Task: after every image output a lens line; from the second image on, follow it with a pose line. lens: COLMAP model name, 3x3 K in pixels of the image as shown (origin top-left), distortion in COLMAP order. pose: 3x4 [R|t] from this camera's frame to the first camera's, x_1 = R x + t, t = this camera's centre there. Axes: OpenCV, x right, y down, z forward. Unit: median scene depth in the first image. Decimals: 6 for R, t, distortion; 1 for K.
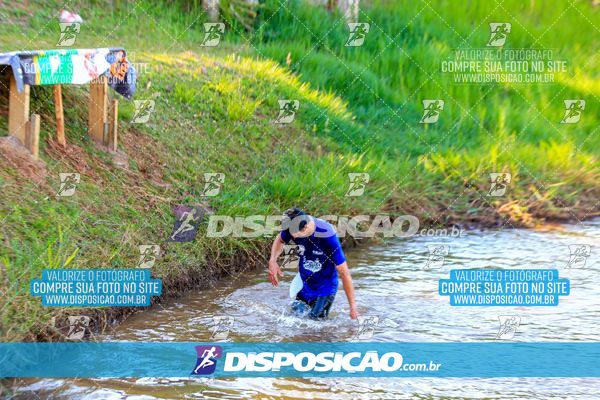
lens RADIAL K [[2722.6, 0, 306.3], [0, 2722.6, 229.7], [0, 0, 1]] dist [2.047434, 0.000000]
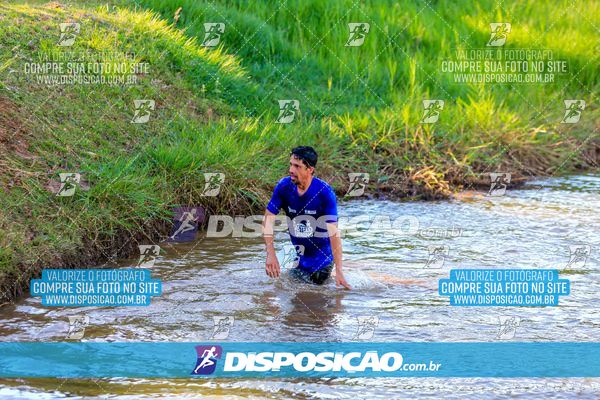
lens RADIAL K [[2296.6, 0, 289.7], [0, 2296.6, 210.4], [0, 0, 1]] dist [1.424437, 0.000000]
pose [[0.998297, -0.025941, 0.052247, -0.009171], [0.025914, 0.999663, 0.001189, 0.001727], [-0.052260, 0.000167, 0.998633, 0.256640]]
